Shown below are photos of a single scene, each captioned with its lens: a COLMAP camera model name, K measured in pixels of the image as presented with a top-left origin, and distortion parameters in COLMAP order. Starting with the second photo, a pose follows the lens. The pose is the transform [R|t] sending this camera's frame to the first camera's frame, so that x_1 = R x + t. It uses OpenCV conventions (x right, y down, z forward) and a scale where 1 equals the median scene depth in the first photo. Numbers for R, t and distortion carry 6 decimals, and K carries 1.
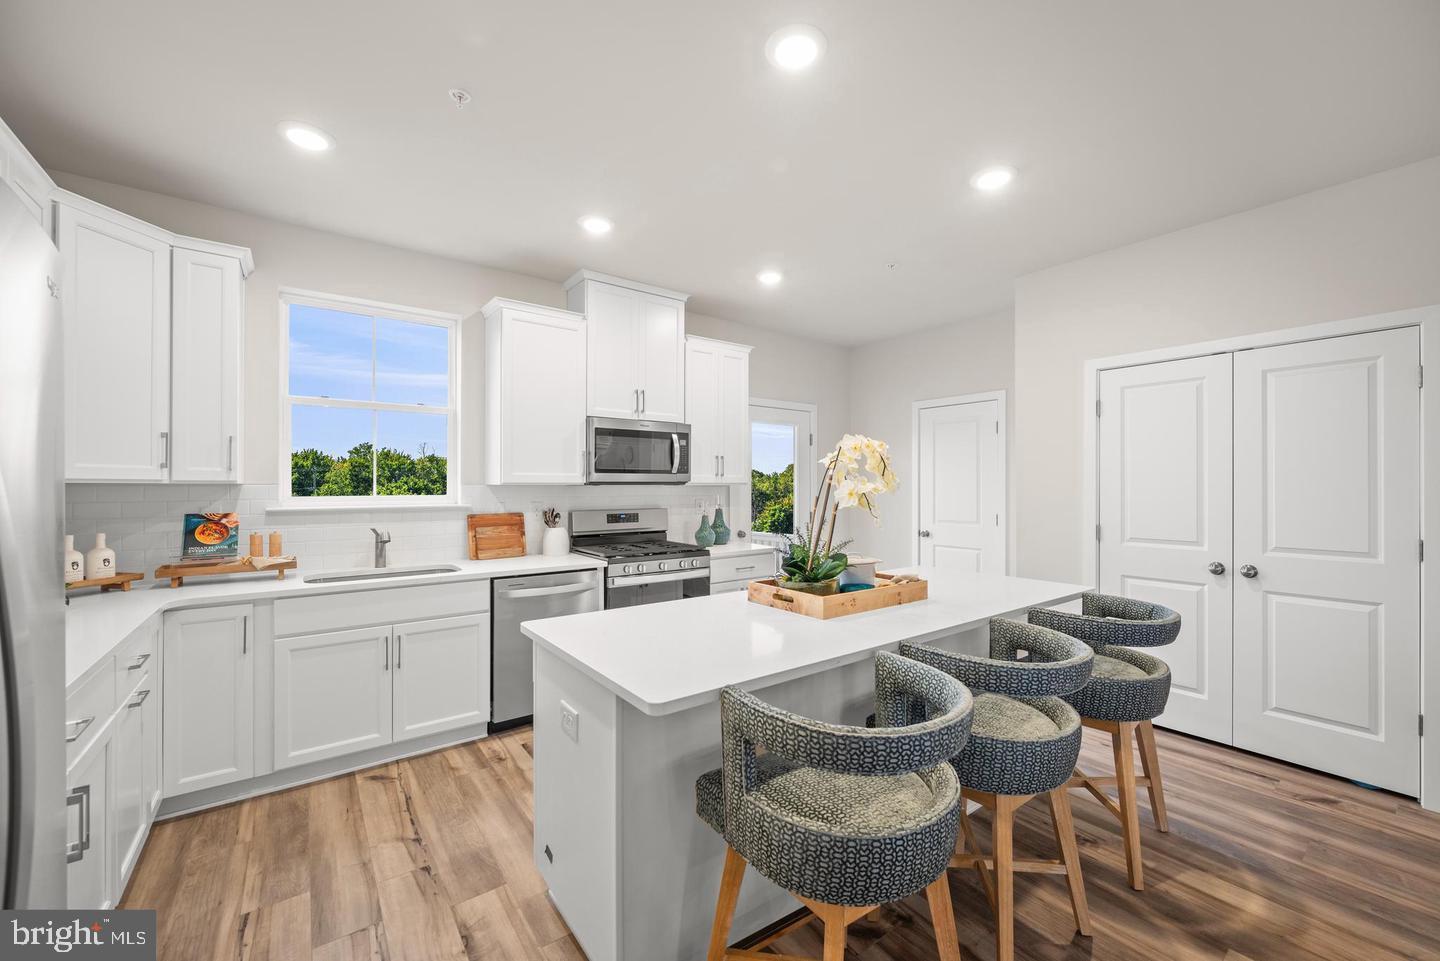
lens RADIAL K [[564.8, 0, 727.7], [0, 564.8, 485.7], [0, 0, 1]] dist [-0.002597, -0.000036]
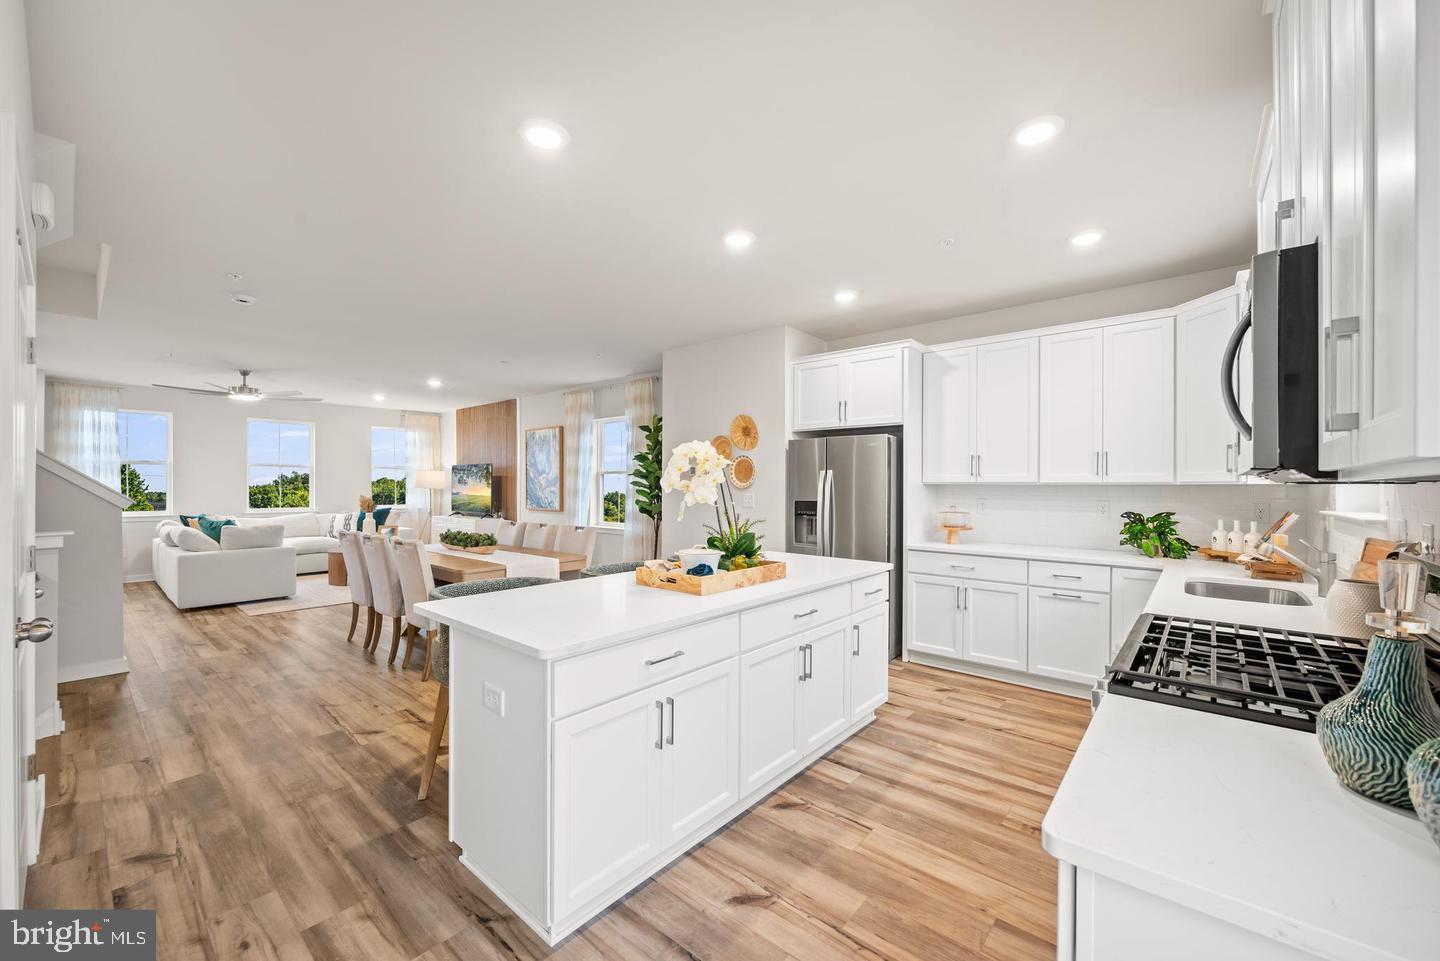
lens RADIAL K [[564.8, 0, 727.7], [0, 564.8, 485.7], [0, 0, 1]] dist [-0.002597, -0.000036]
pose [[-0.974499, -0.002036, -0.224385, 0.347399], [-0.002132, 0.999998, 0.000186, 0.002746], [0.224384, 0.000659, -0.974501, 1.724549]]
